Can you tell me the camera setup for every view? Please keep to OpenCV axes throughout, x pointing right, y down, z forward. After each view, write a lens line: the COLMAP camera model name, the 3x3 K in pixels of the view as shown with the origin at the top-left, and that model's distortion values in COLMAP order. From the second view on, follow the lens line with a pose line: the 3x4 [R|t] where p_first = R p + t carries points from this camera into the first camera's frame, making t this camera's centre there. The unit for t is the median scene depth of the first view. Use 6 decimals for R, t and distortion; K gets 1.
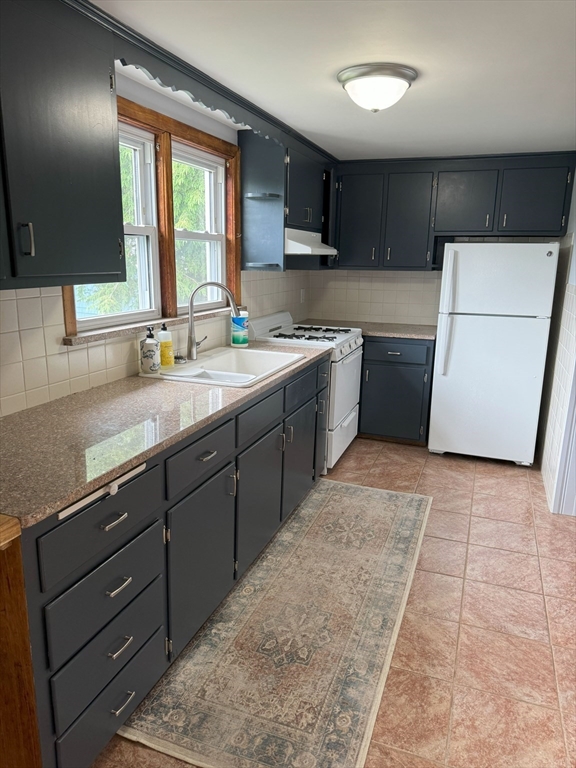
lens RADIAL K [[537.7, 0, 302.2], [0, 537.7, 387.5], [0, 0, 1]] dist [0.149306, -0.187639]
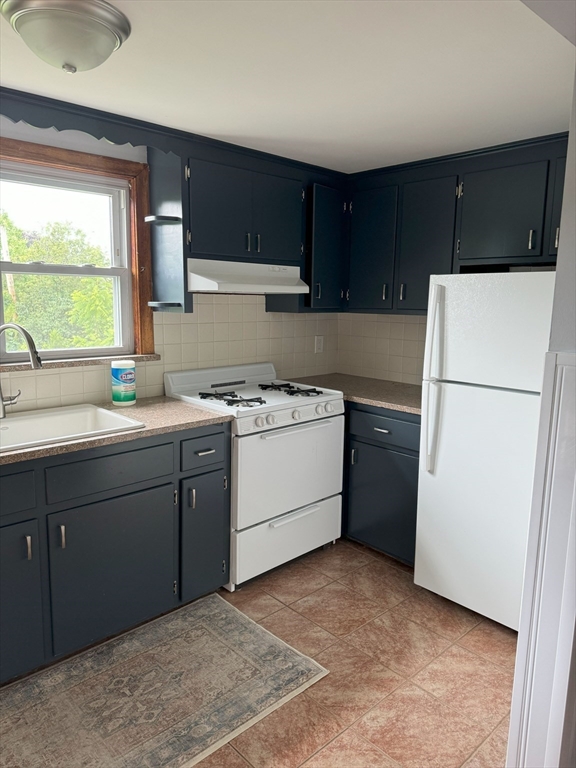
lens RADIAL K [[551.7, 0, 288.0], [0, 551.7, 384.0], [0, 0, 1]] dist [0.098834, -0.121366]
pose [[0.894681, 0.064811, -0.441979, 0.430167], [-0.105767, 0.992020, -0.068633, -0.070418], [0.434003, 0.108151, 0.894396, 0.347970]]
